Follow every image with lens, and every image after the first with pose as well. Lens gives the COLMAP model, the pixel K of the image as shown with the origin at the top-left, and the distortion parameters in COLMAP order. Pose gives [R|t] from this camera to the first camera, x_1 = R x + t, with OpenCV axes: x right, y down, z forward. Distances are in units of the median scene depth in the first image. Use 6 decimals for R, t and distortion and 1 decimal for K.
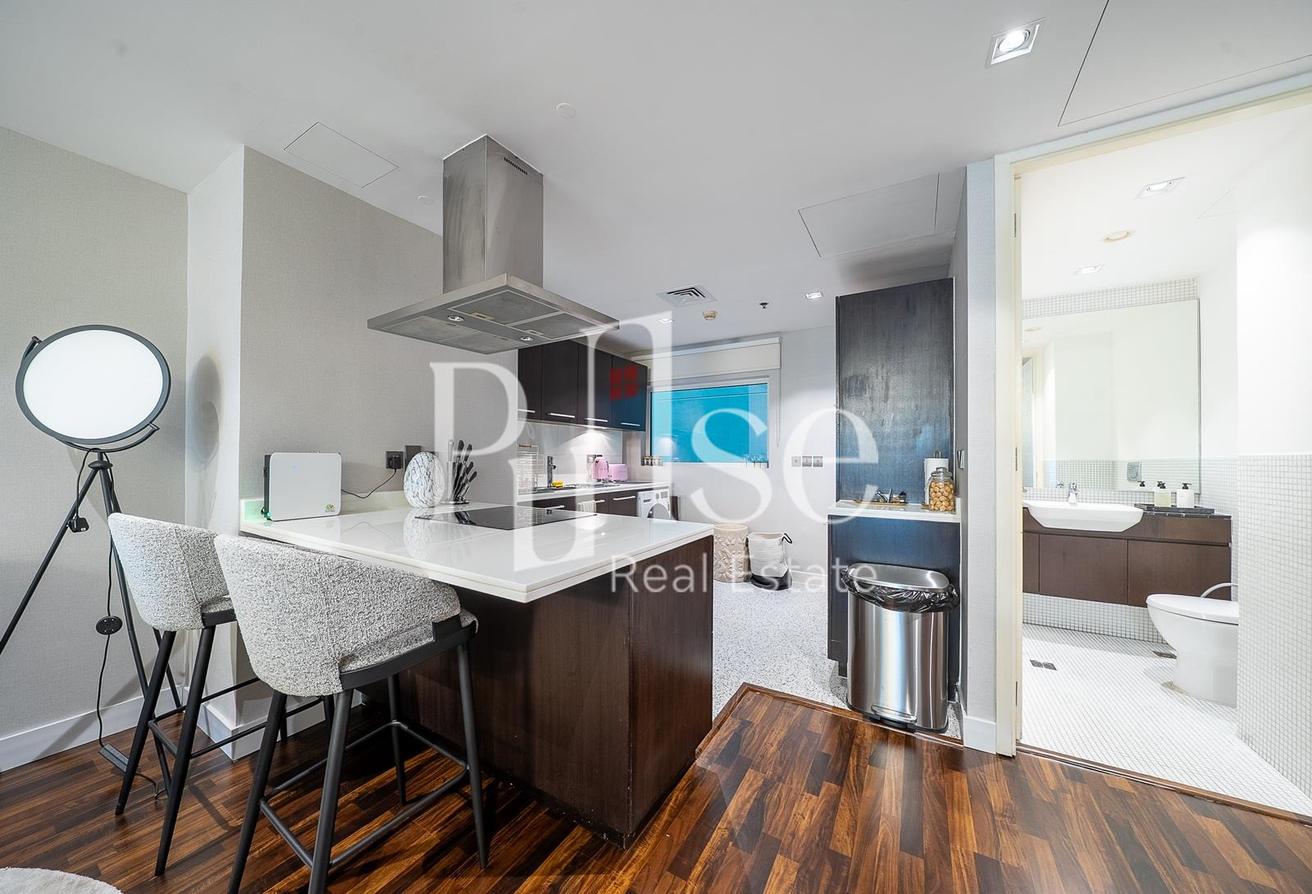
lens RADIAL K [[446.5, 0, 656.0], [0, 446.5, 447.0], [0, 0, 1]] dist [-0.003302, -0.000017]
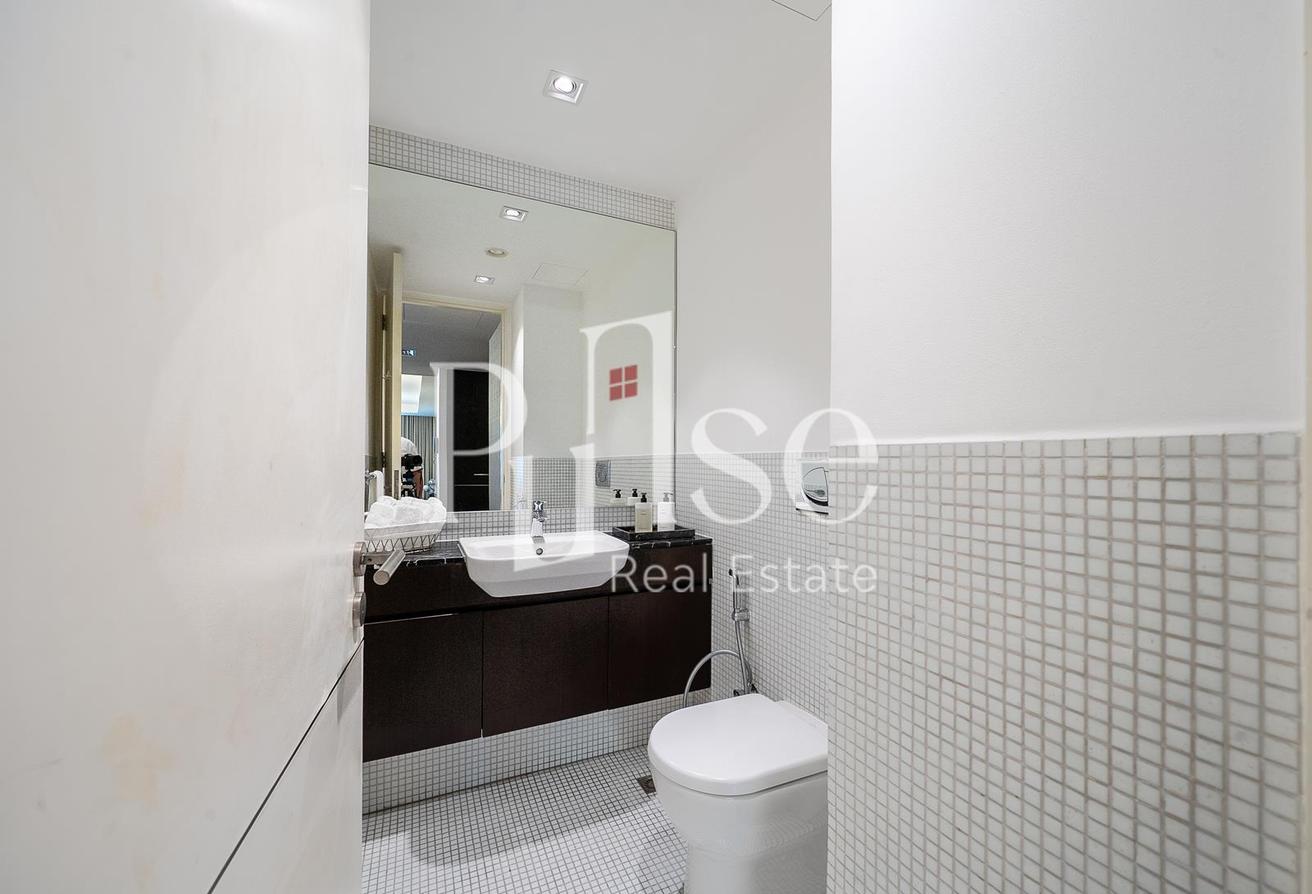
lens RADIAL K [[491.0, 0, 656.0], [0, 491.0, 447.0], [0, 0, 1]] dist [0.000401, 0.000106]
pose [[0.563524, 0.007521, 0.826065, 0.570007], [-0.010086, 0.999947, -0.002223, 0.015103], [-0.826038, -0.007079, 0.563570, 0.593989]]
